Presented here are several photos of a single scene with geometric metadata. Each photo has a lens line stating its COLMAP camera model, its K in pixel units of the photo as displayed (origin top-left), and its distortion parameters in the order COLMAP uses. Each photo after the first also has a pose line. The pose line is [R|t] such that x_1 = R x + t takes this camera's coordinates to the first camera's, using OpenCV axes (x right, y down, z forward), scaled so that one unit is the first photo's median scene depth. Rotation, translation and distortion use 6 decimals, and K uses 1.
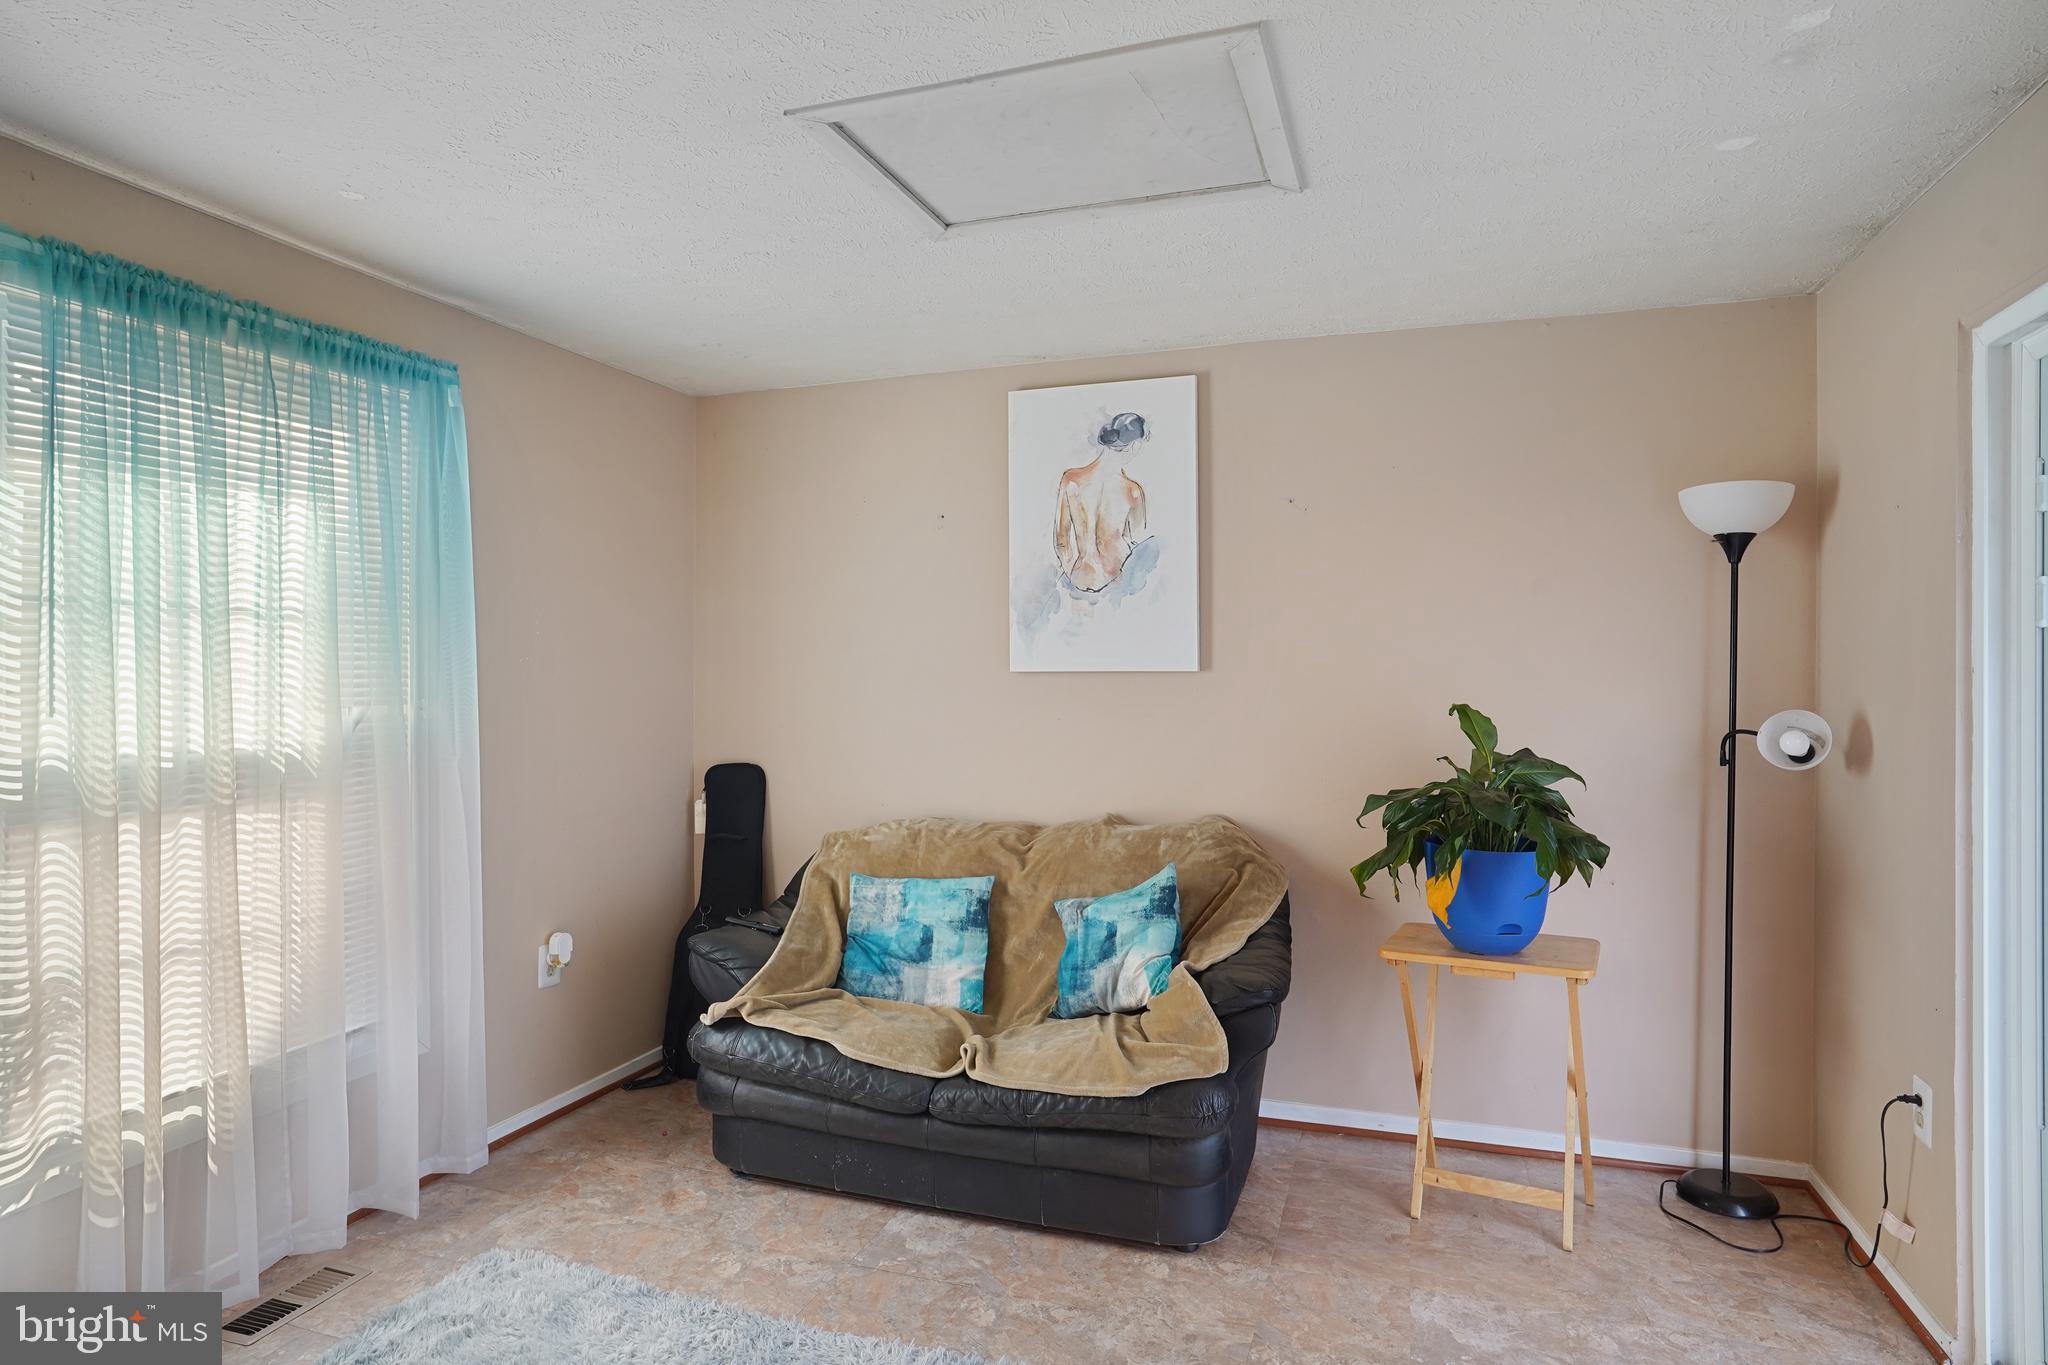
lens RADIAL K [[1130.6, 0, 1036.4], [0, 1130.6, 664.4], [0, 0, 1]] dist [-0.000583, -0.000092]
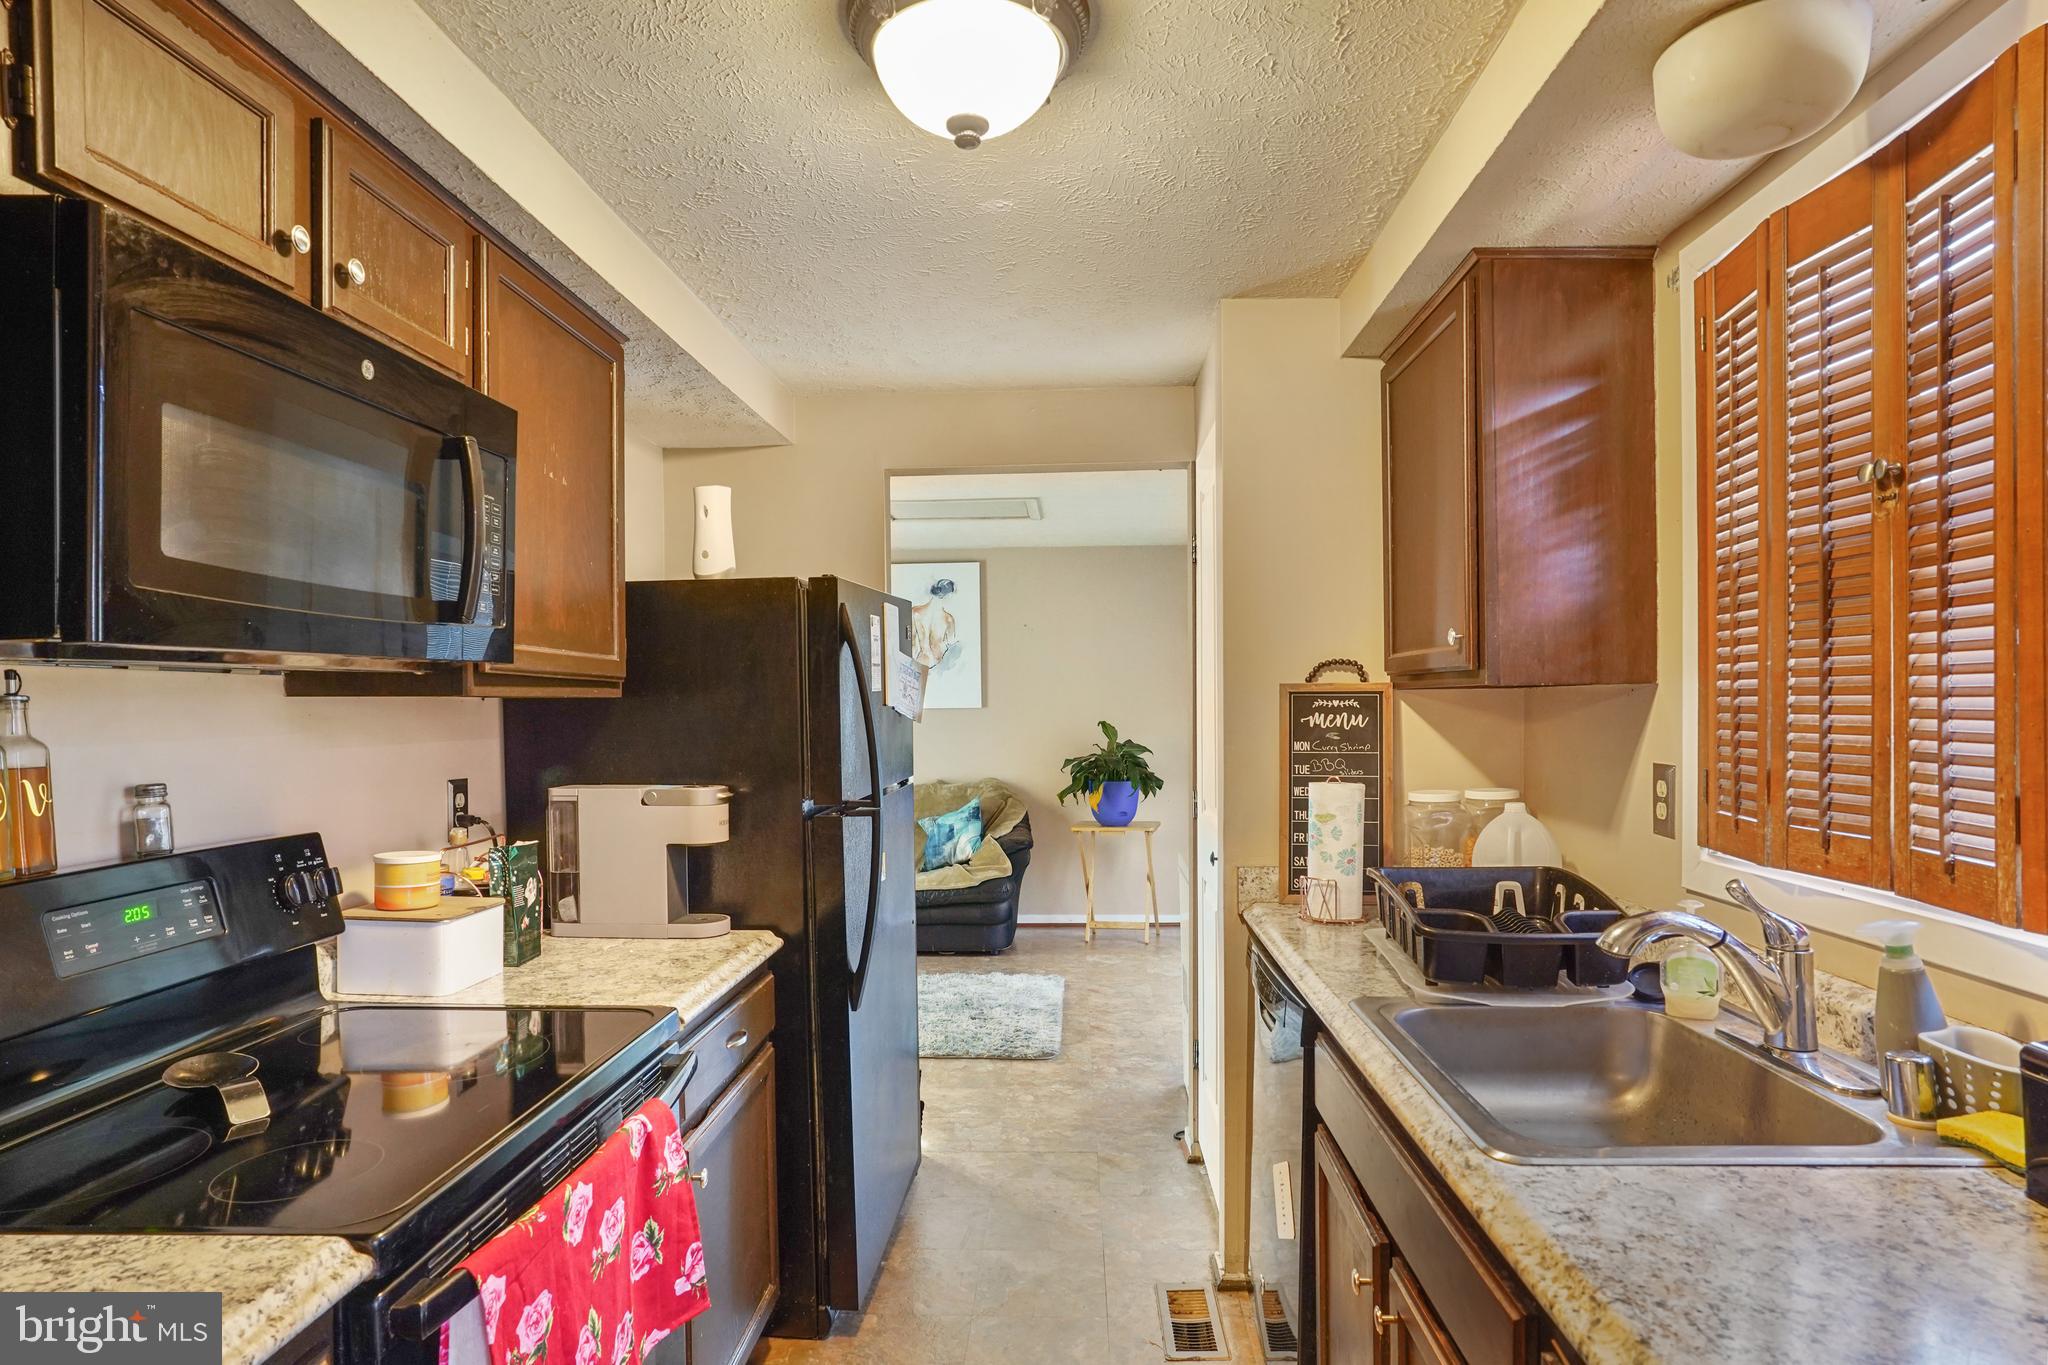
lens RADIAL K [[1130.6, 0, 1023.4], [0, 1130.6, 694.4], [0, 0, 1]] dist [-0.000583, -0.000092]
pose [[0.958877, -0.007601, 0.283721, -0.417351], [0.010437, 0.999910, -0.008488, 0.000418], [-0.283630, 0.011100, 0.958869, -1.124821]]
